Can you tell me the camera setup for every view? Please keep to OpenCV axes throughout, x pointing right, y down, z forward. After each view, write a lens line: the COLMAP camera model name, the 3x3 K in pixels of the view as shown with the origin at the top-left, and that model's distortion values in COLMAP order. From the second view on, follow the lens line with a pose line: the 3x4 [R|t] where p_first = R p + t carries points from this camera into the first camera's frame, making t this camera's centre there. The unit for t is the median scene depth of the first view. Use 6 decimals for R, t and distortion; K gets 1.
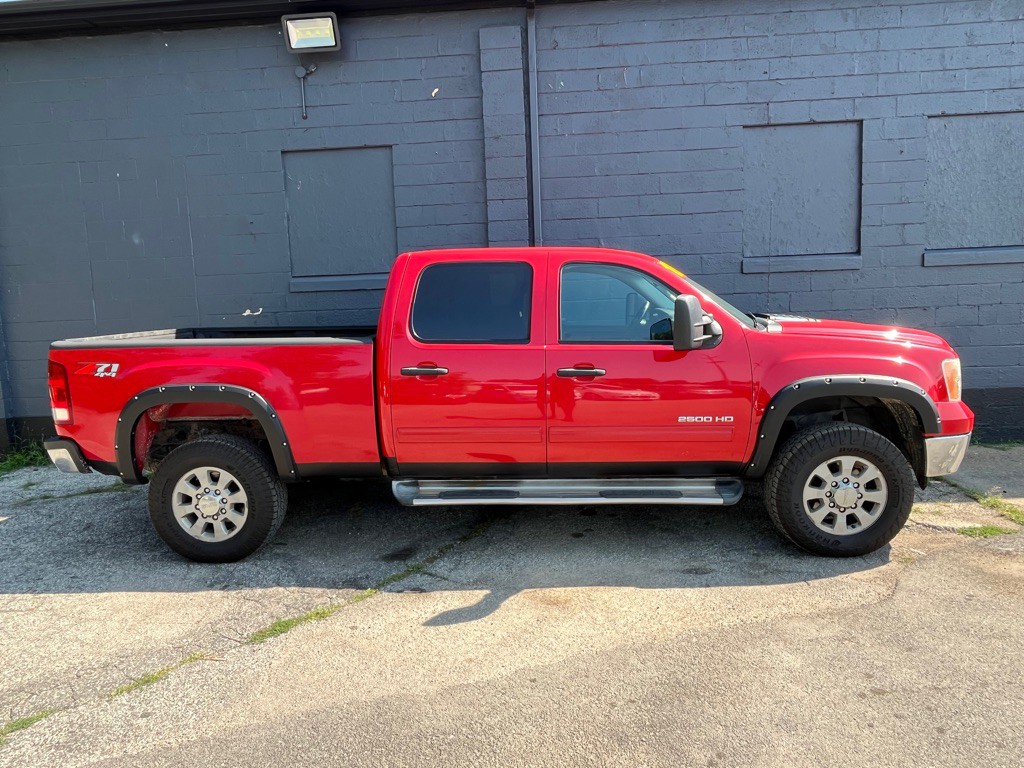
lens RADIAL K [[649.9, 0, 512.0], [0, 649.9, 384.0], [0, 0, 1]] dist [-0.002105, -0.000359]
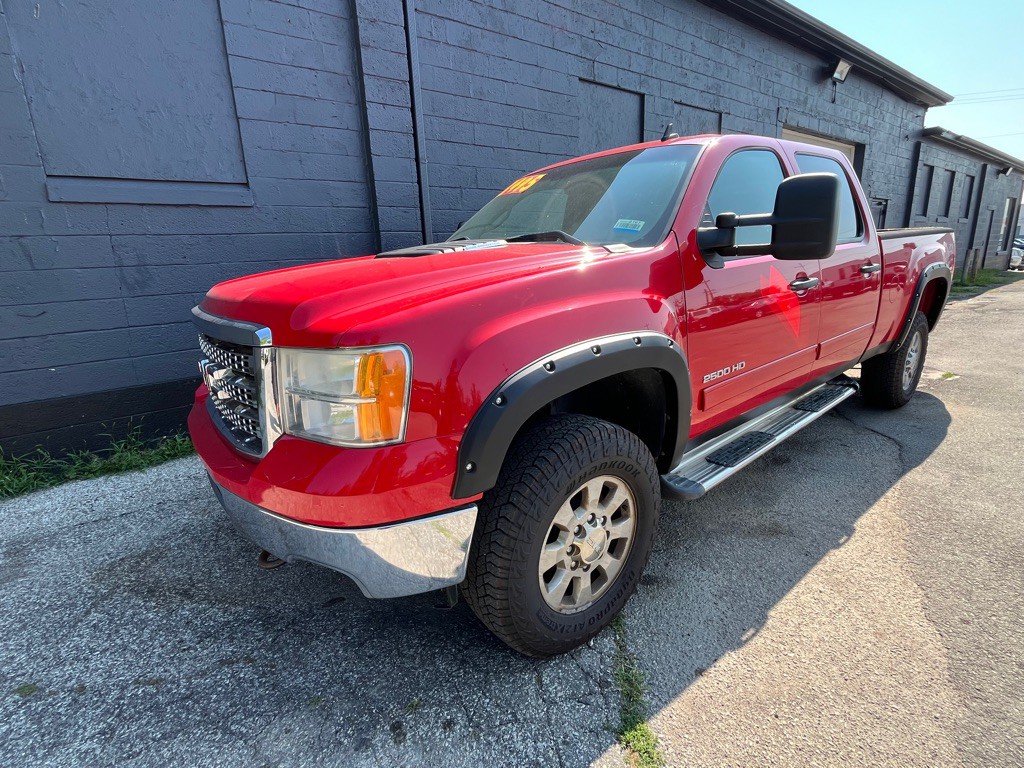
lens RADIAL K [[485.6, 0, 512.0], [0, 485.6, 384.0], [0, 0, 1]] dist [-0.004808, 0.000178]
pose [[0.762094, -0.157573, 0.627999, -0.348721], [0.090800, 0.986359, 0.137302, 0.001619], [-0.641067, -0.047615, 0.766006, 0.409069]]
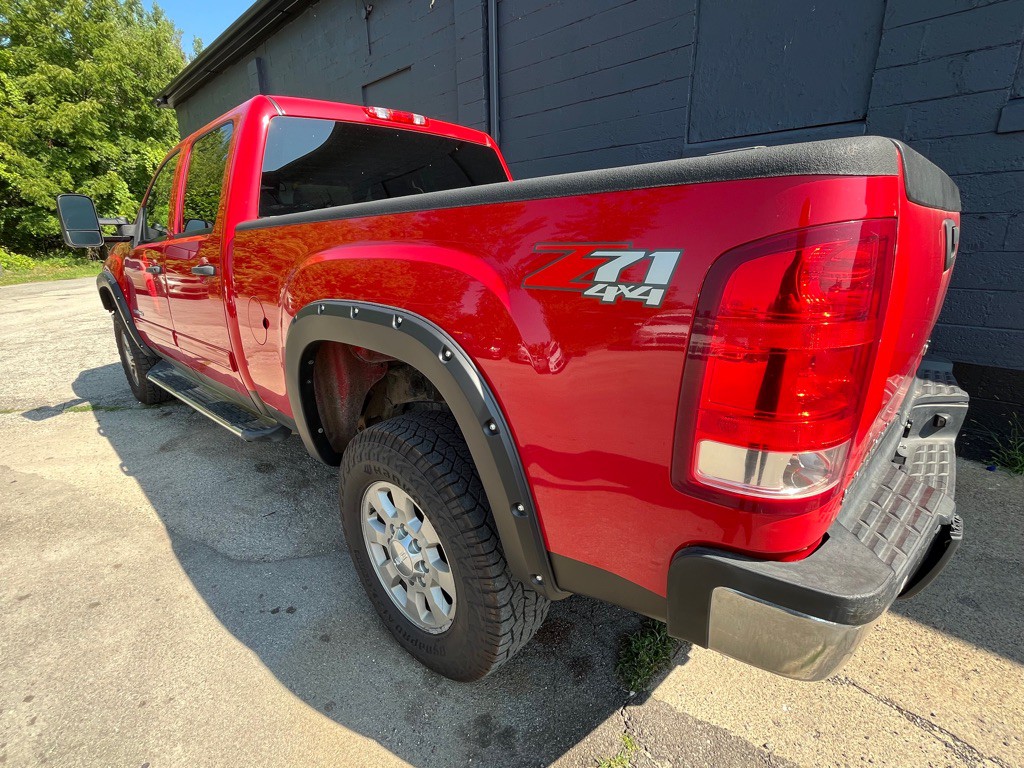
lens RADIAL K [[485.6, 0, 512.0], [0, 485.6, 384.0], [0, 0, 1]] dist [-0.004808, 0.000178]
pose [[0.749308, 0.221819, -0.623966, 0.638154], [-0.095139, 0.968516, 0.230055, -0.036209], [0.655351, -0.113019, 0.746821, 0.427460]]
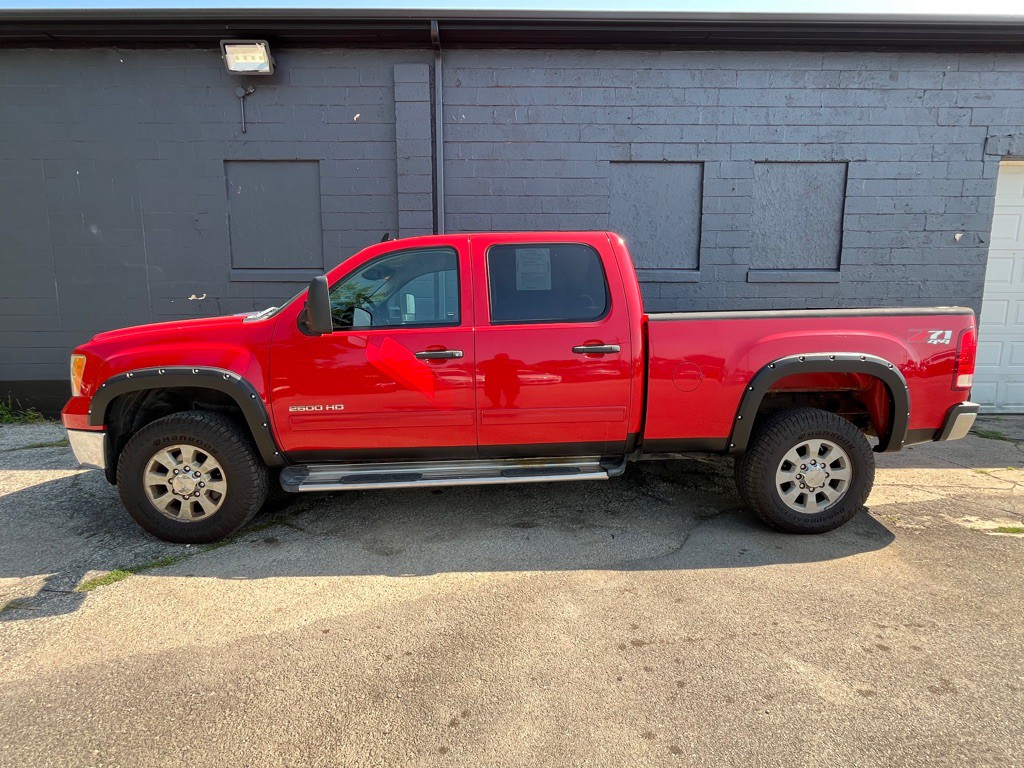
lens RADIAL K [[485.6, 0, 512.0], [0, 485.6, 384.0], [0, 0, 1]] dist [-0.004808, 0.000178]
pose [[0.997121, 0.029702, 0.069763, 0.120675], [-0.030994, 0.999366, 0.017518, 0.014134], [-0.069199, -0.019630, 0.997410, 0.090963]]
